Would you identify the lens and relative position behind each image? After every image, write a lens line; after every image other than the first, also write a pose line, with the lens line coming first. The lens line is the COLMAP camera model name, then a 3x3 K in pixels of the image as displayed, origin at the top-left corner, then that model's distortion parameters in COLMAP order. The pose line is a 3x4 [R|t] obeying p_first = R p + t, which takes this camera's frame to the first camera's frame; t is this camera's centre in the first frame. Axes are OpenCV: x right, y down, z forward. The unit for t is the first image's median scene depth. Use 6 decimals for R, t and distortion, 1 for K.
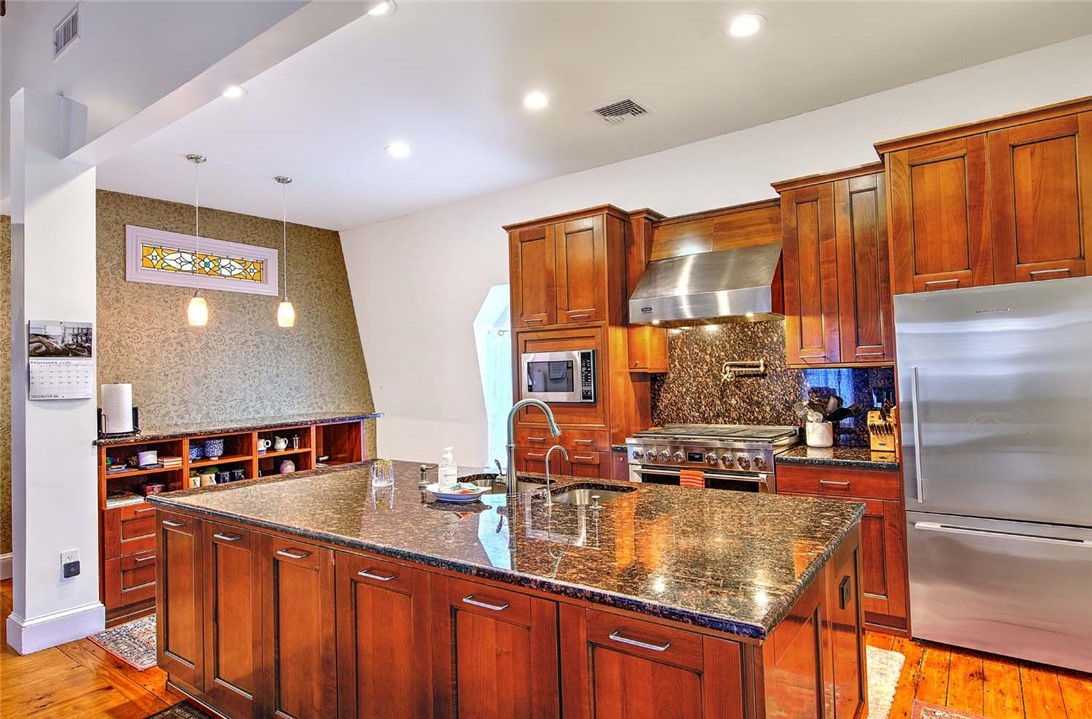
lens RADIAL K [[611.5, 0, 545.6], [0, 611.5, 356.0], [0, 0, 1]] dist [0.002577, -0.002051]
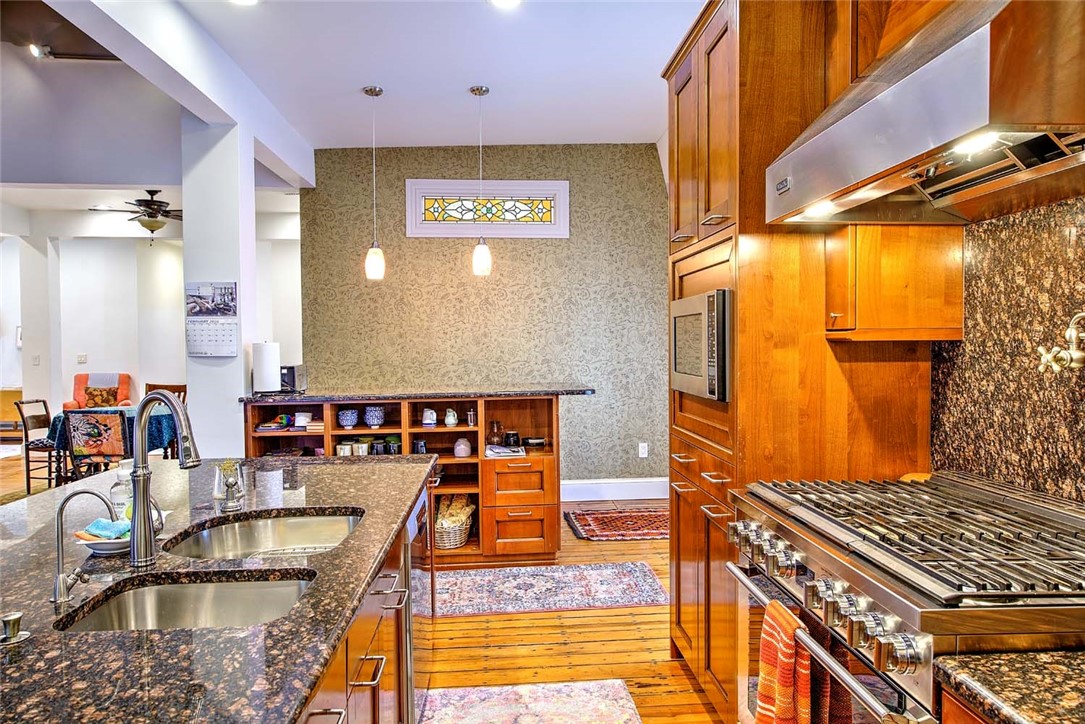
lens RADIAL K [[695.9, 0, 546.8], [0, 695.9, 367.8], [0, 0, 1]] dist [0.001610, -0.001948]
pose [[0.633264, 0.048707, -0.772401, 0.409783], [0.015834, 0.996993, 0.075852, 0.006837], [0.773774, -0.060265, 0.630589, 0.558816]]
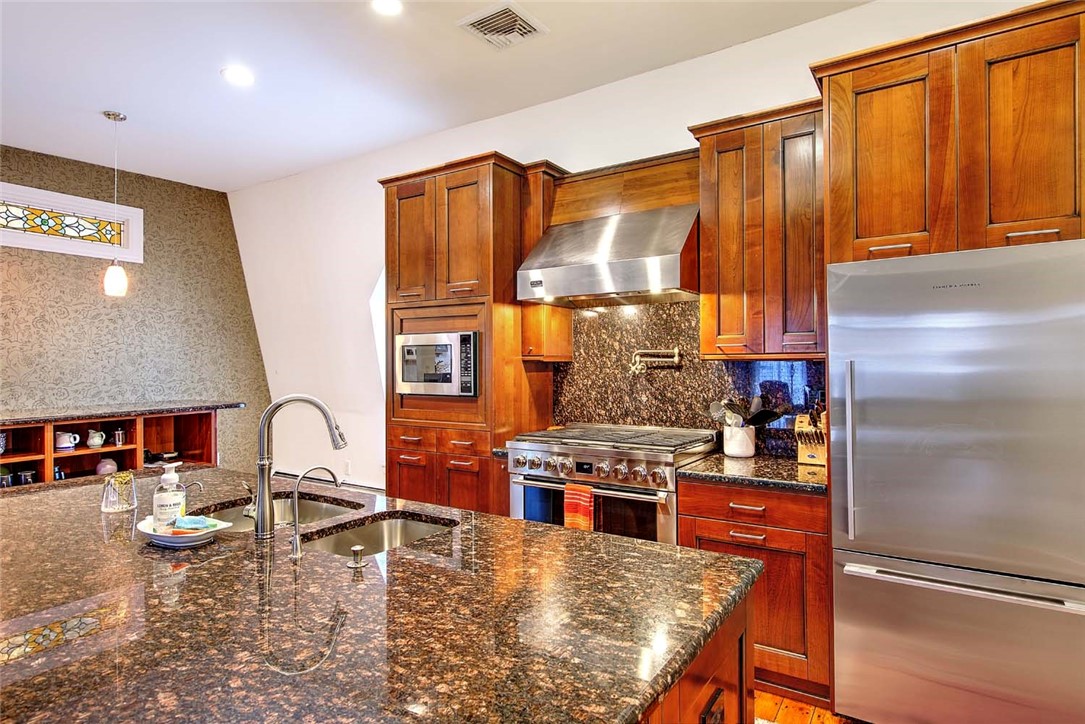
lens RADIAL K [[593.6, 0, 548.2], [0, 593.6, 360.5], [0, 0, 1]] dist [-0.000624, -0.000879]
pose [[0.998644, 0.021720, 0.047311, 0.140088], [-0.022940, 0.999414, 0.025387, 0.005950], [-0.046732, -0.026438, 0.998558, 0.205005]]
